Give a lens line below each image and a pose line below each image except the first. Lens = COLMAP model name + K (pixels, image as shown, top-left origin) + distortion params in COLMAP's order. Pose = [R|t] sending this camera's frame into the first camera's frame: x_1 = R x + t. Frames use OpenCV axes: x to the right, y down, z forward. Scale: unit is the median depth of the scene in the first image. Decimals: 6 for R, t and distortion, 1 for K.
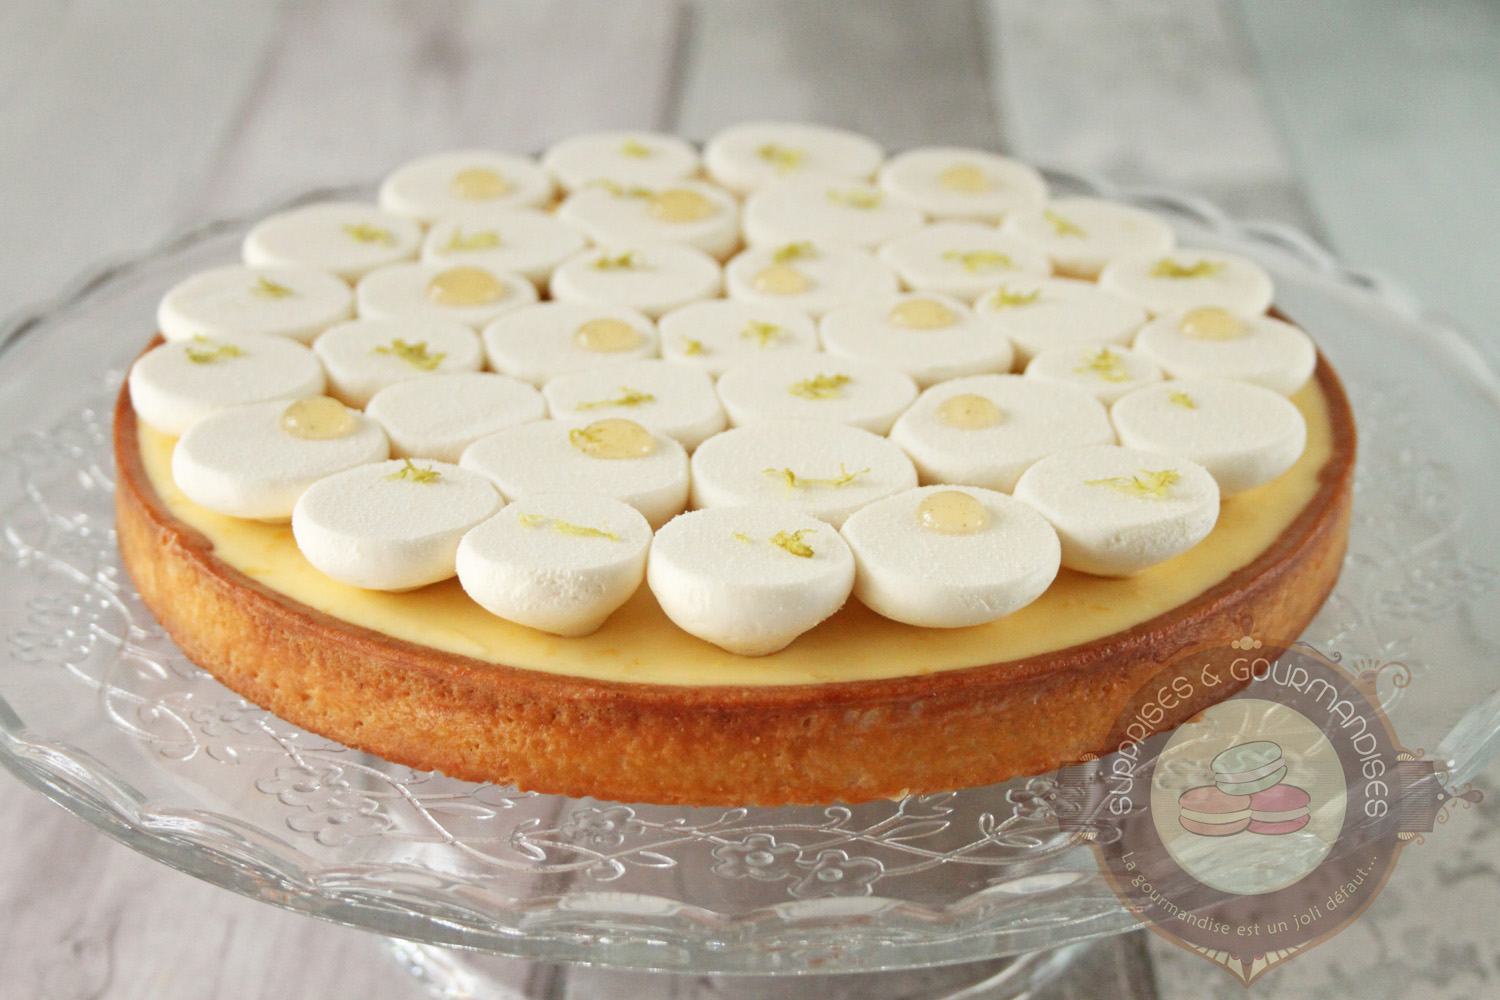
lens RADIAL K [[2894.3, 0, 750.0], [0, 2894.3, 500.0], [0, 0, 1]] dist [0.478882, -0.029873]
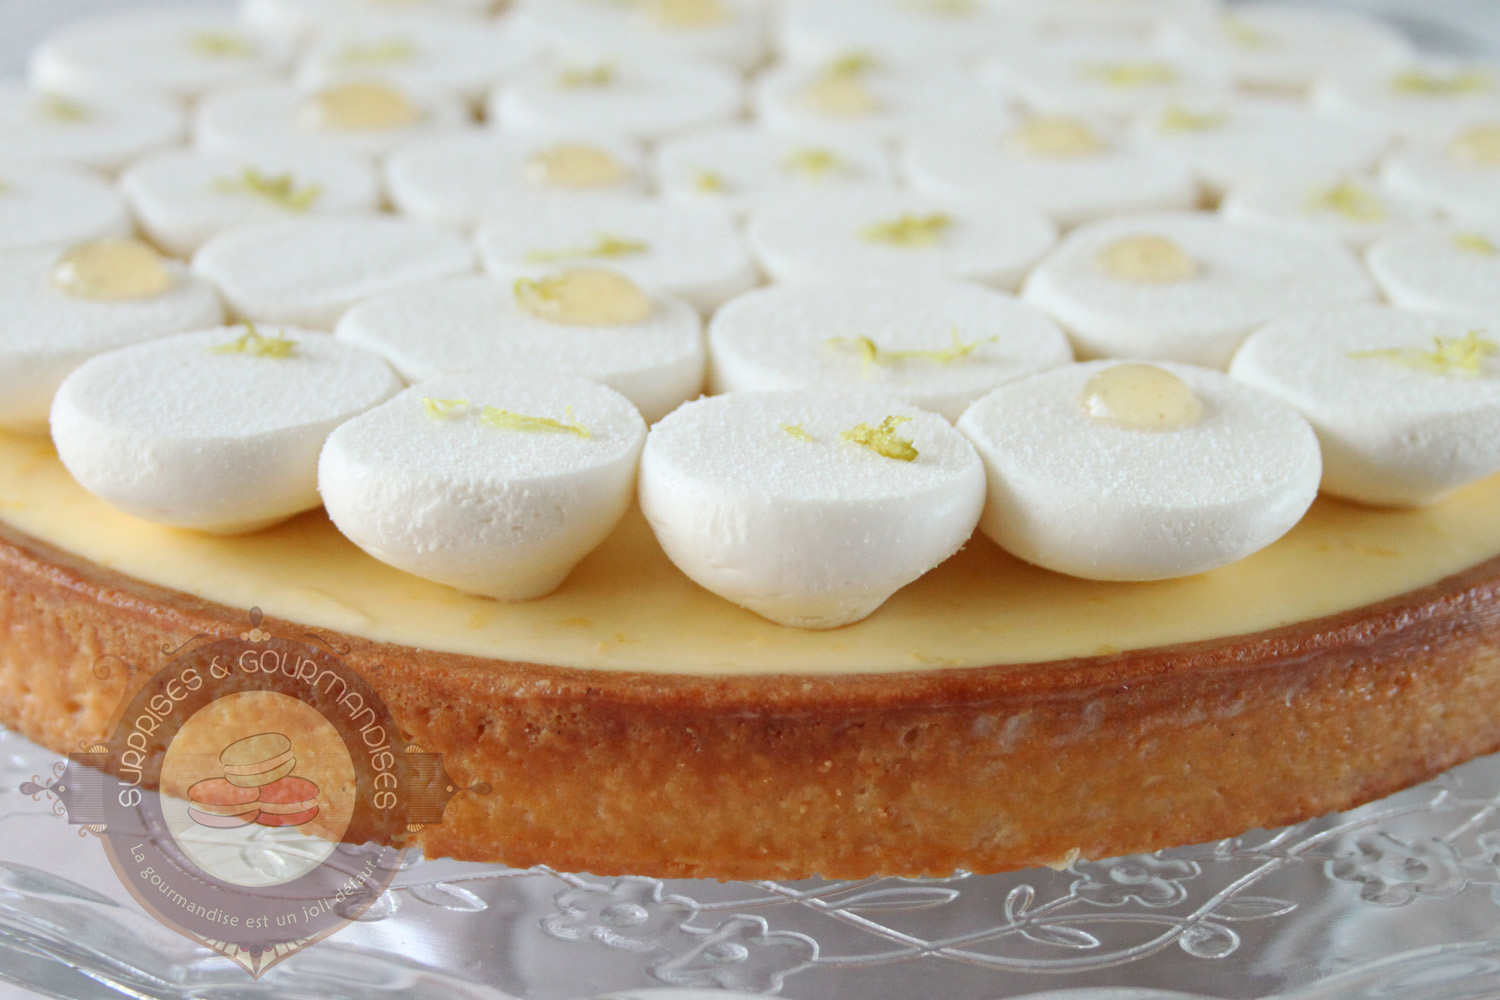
lens RADIAL K [[3016.2, 0, 798.5], [0, 3016.2, 501.0], [0, 0, 1]] dist [0.229796, 0.137588]
pose [[0.999829, -0.005043, 0.017808, -0.013463], [0.005653, 0.999392, -0.034414, 0.048538], [-0.017624, 0.034509, 0.999249, 0.374377]]
